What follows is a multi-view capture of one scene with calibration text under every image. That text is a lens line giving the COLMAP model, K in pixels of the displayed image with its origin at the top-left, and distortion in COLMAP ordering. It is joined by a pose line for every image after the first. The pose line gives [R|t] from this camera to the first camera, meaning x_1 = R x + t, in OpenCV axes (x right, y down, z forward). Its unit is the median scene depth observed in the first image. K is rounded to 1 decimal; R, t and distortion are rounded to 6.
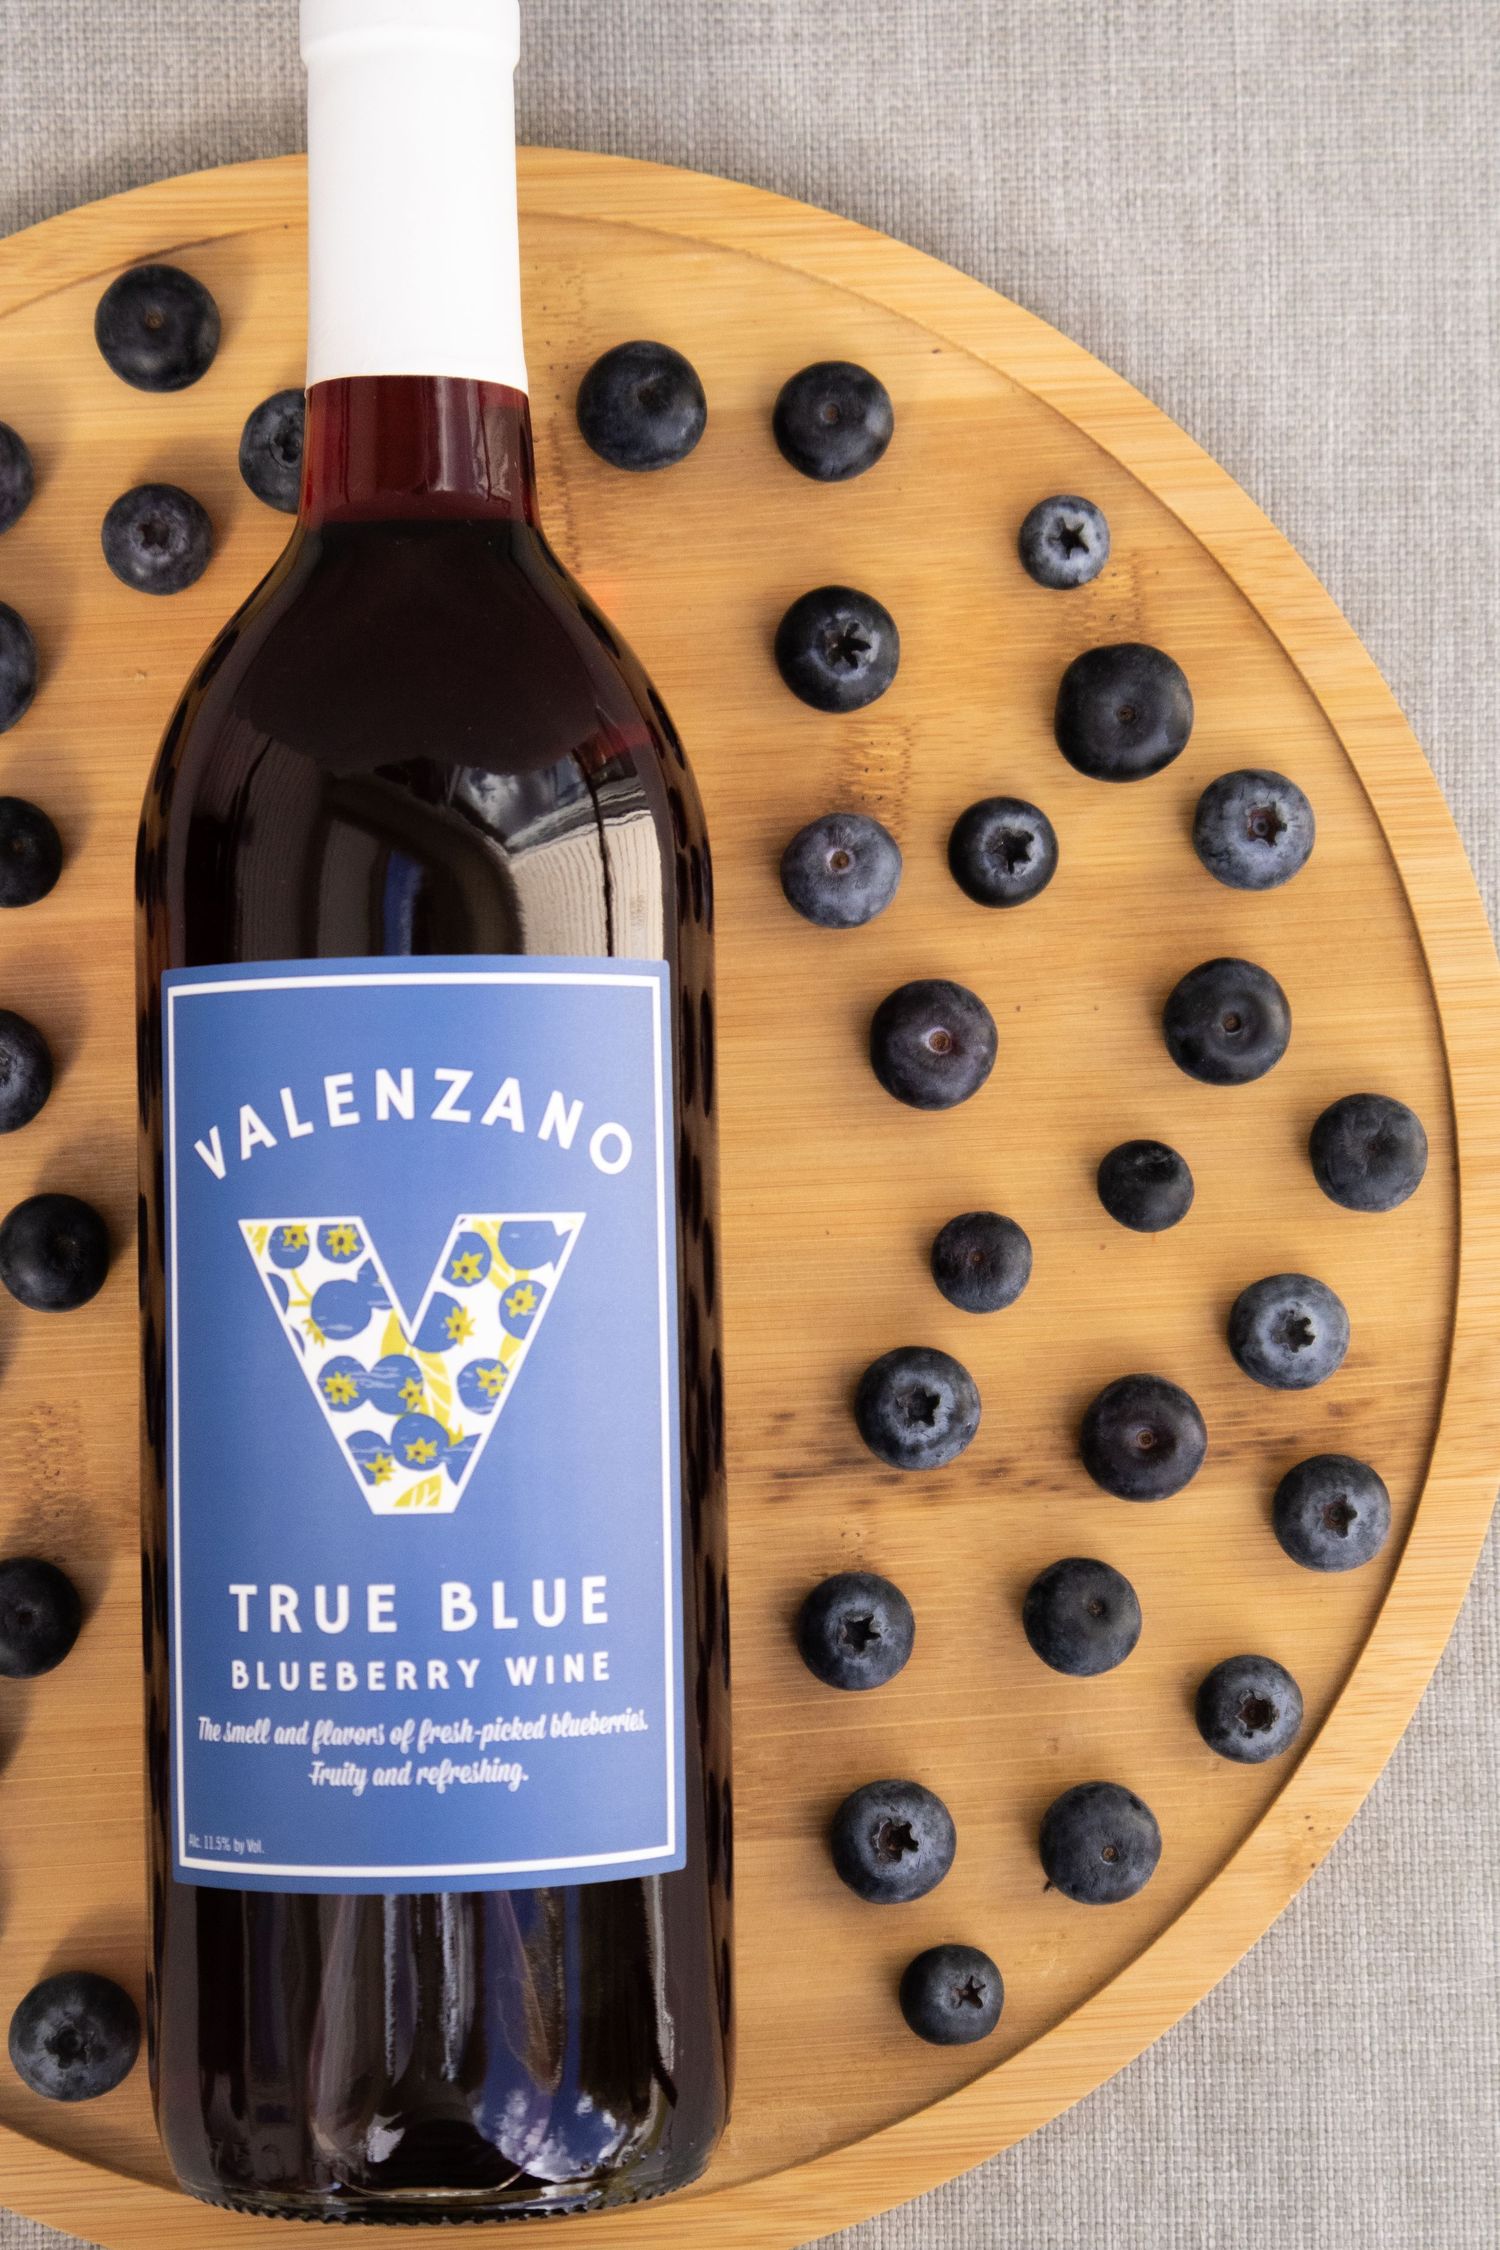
lens RADIAL K [[4551.5, 0, 758.0], [0, 4551.5, 1105.2], [0, 0, 1]] dist [0.023486, 0.000000]
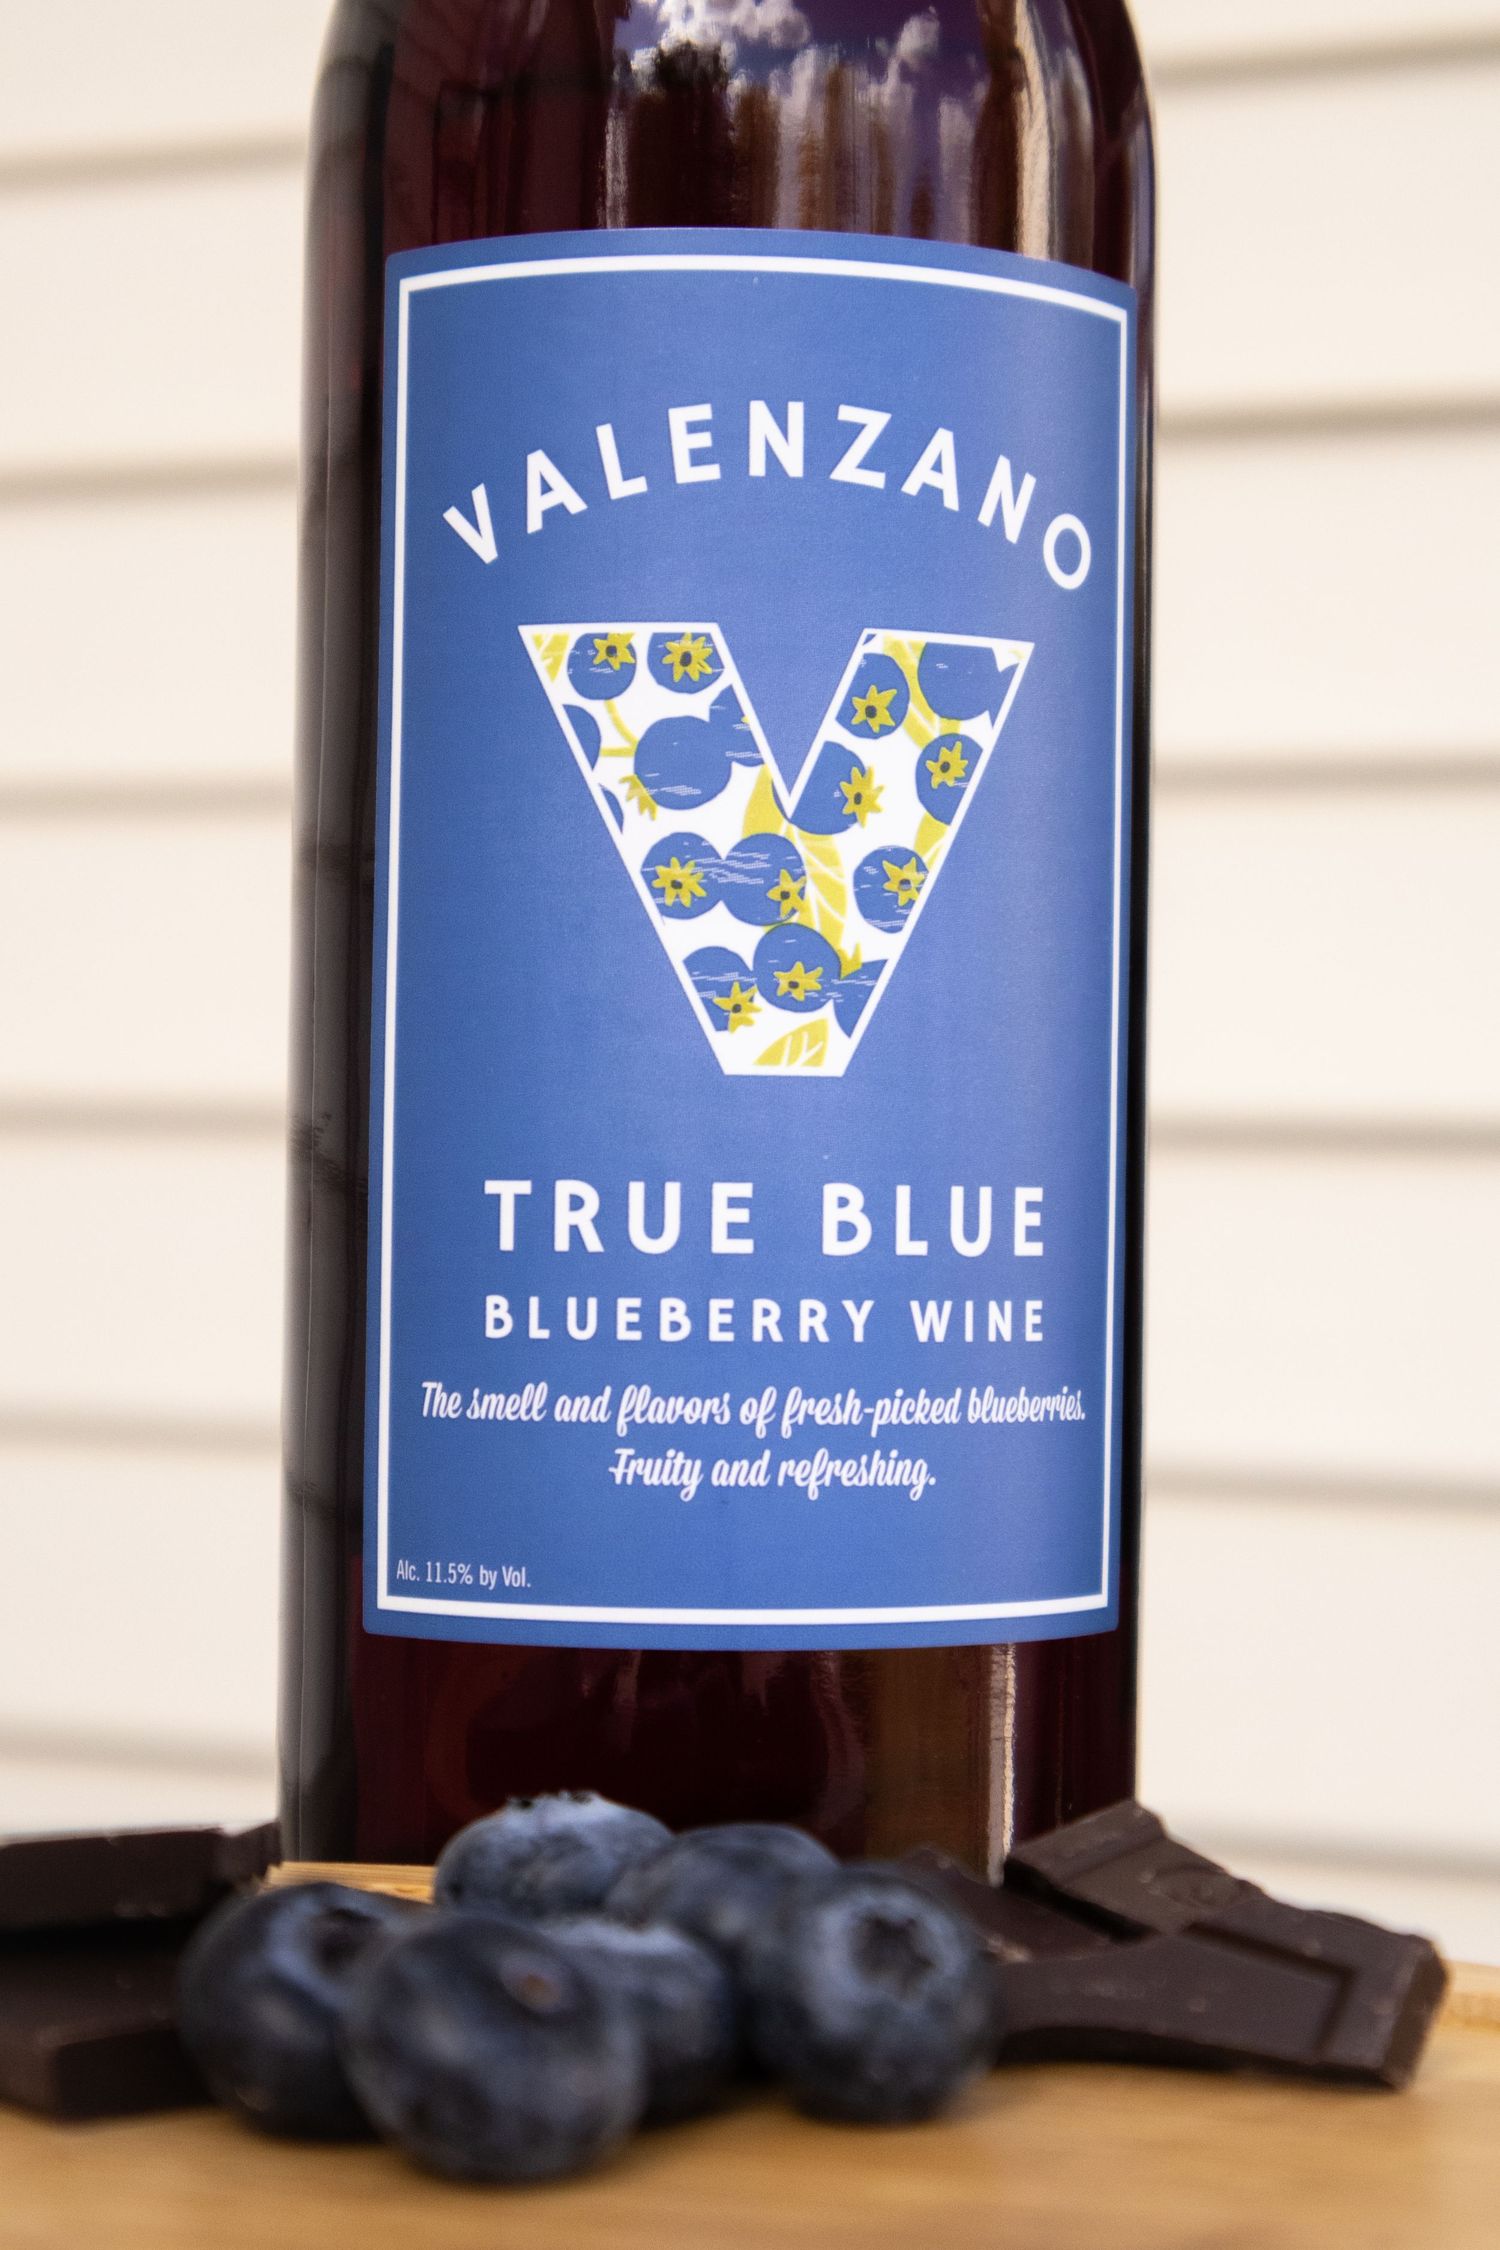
lens RADIAL K [[4551.5, 0, 752.3], [0, 4551.5, 1102.3], [0, 0, 1]] dist [0.023486, 0.000000]
pose [[0.988827, 0.037235, 0.144341, -0.174340], [-0.038999, 0.999195, 0.009409, 0.087079], [-0.143874, -0.014933, 0.989483, 0.348039]]
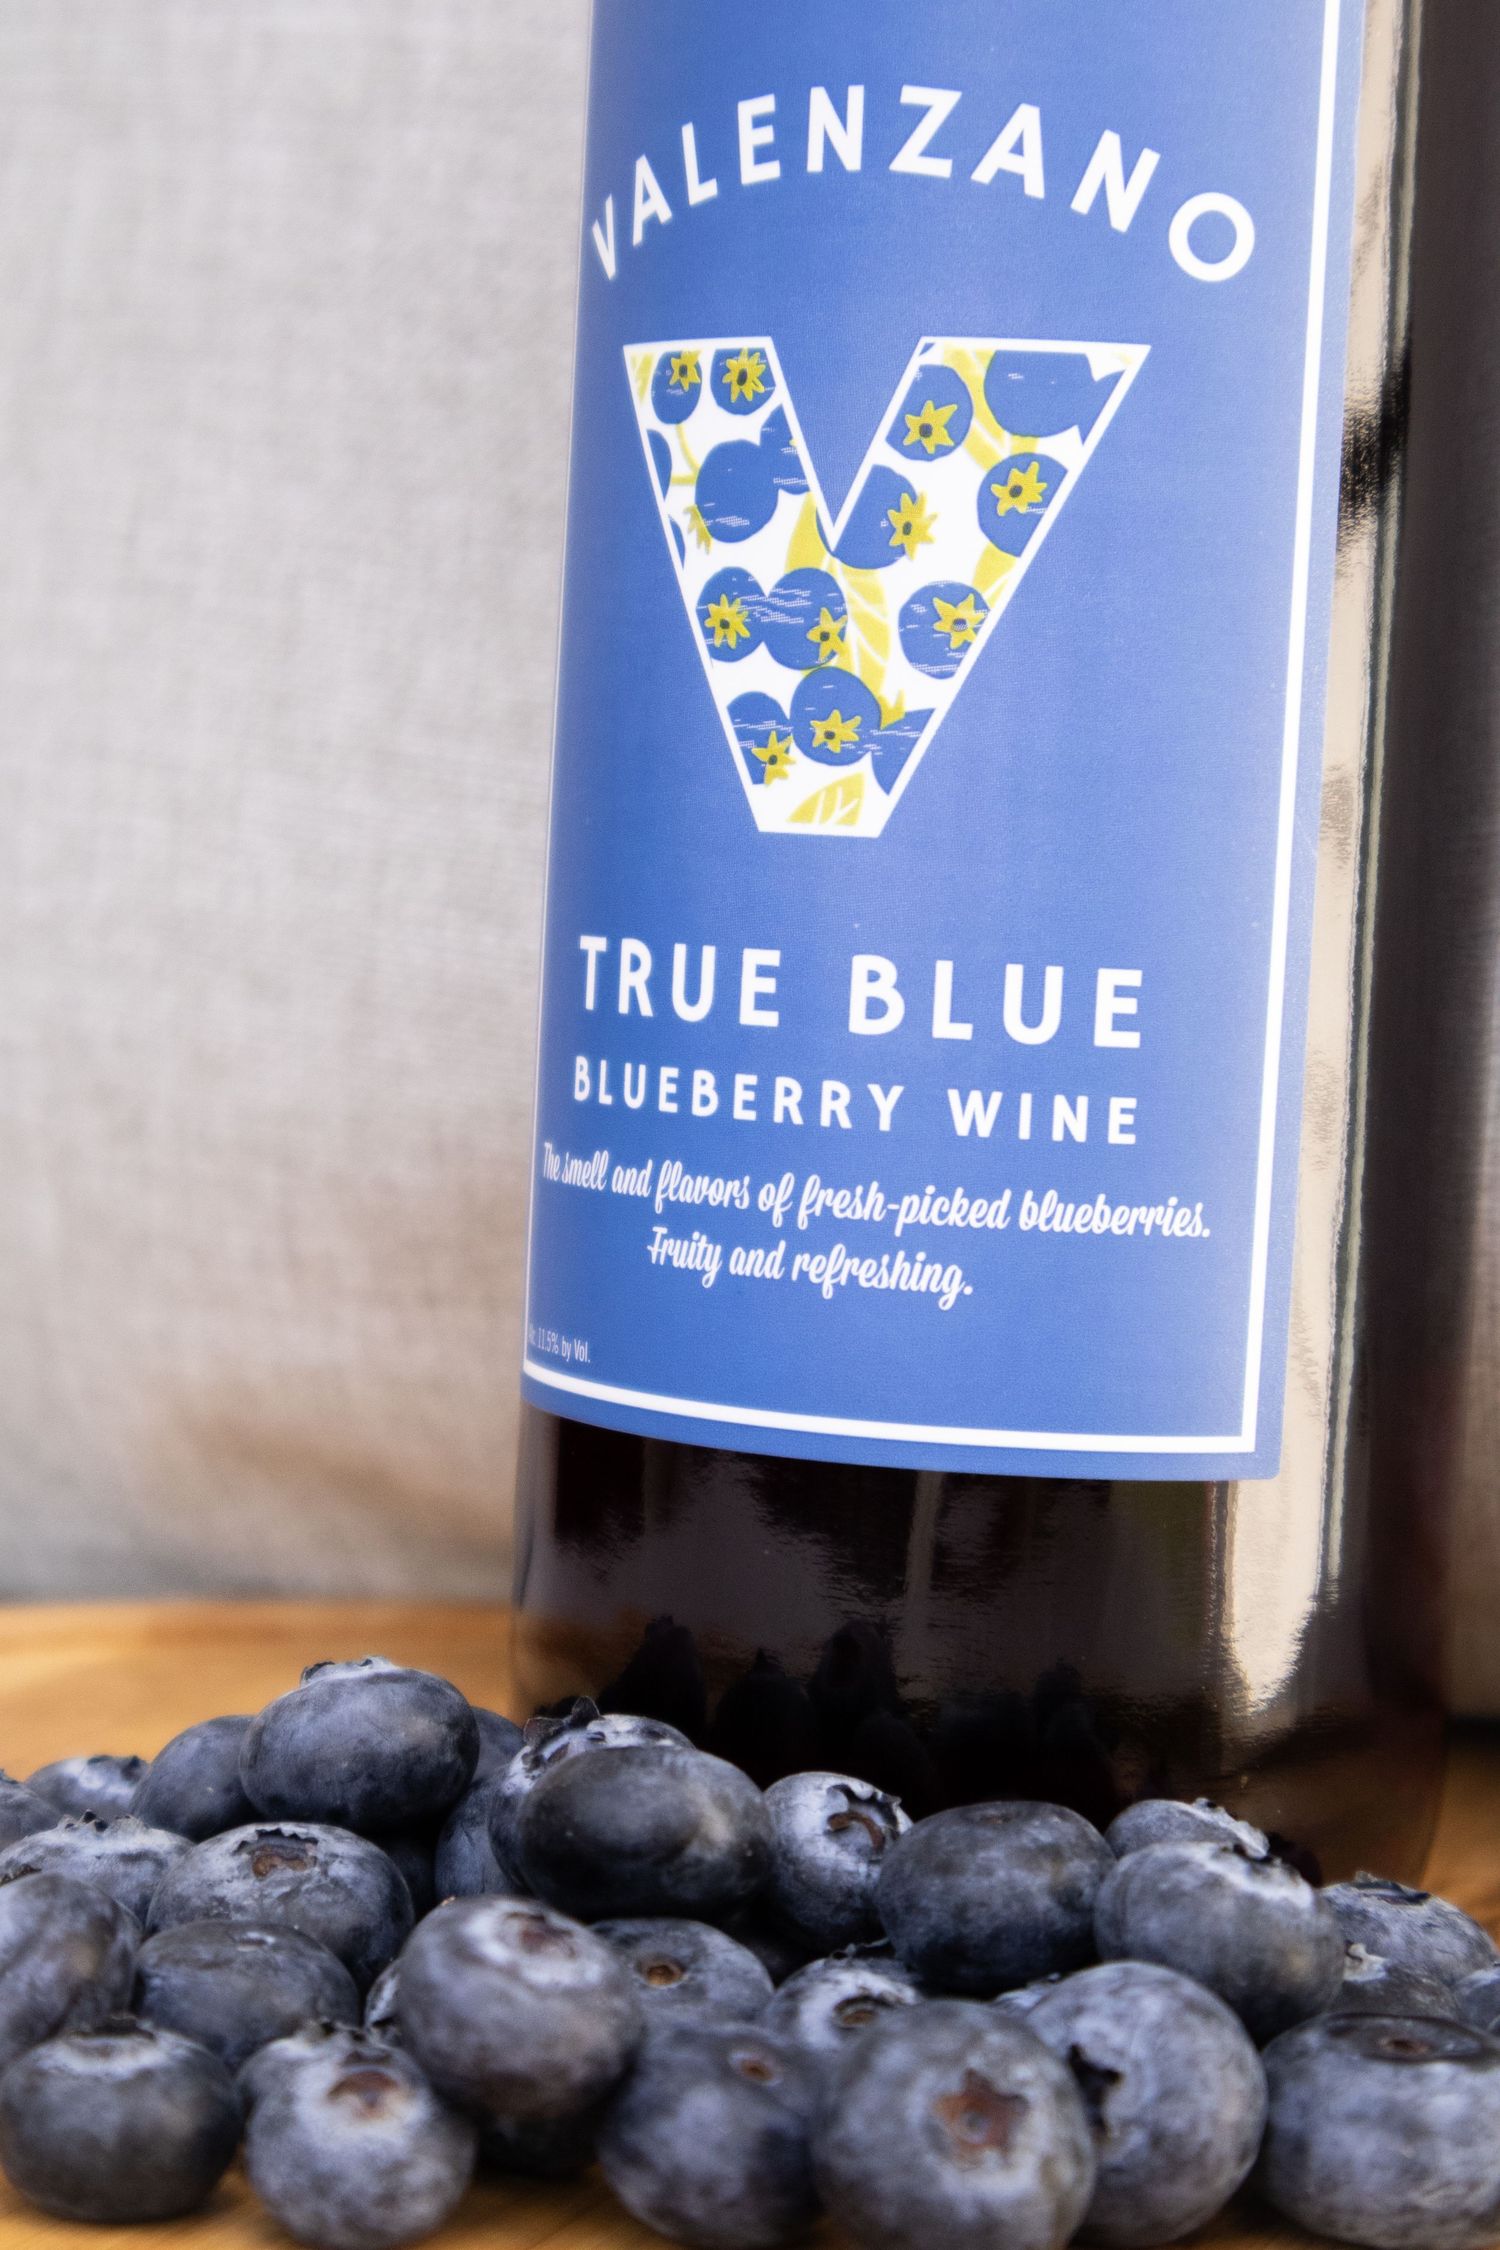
lens RADIAL K [[4551.5, 0, 745.2], [0, 4551.5, 1082.3], [0, 0, 1]] dist [0.023486, 0.000000]
pose [[0.887172, 0.092444, -0.452083, 0.189864], [-0.051189, 0.993396, 0.102680, 0.060590], [0.458590, -0.067953, 0.886046, 0.458849]]
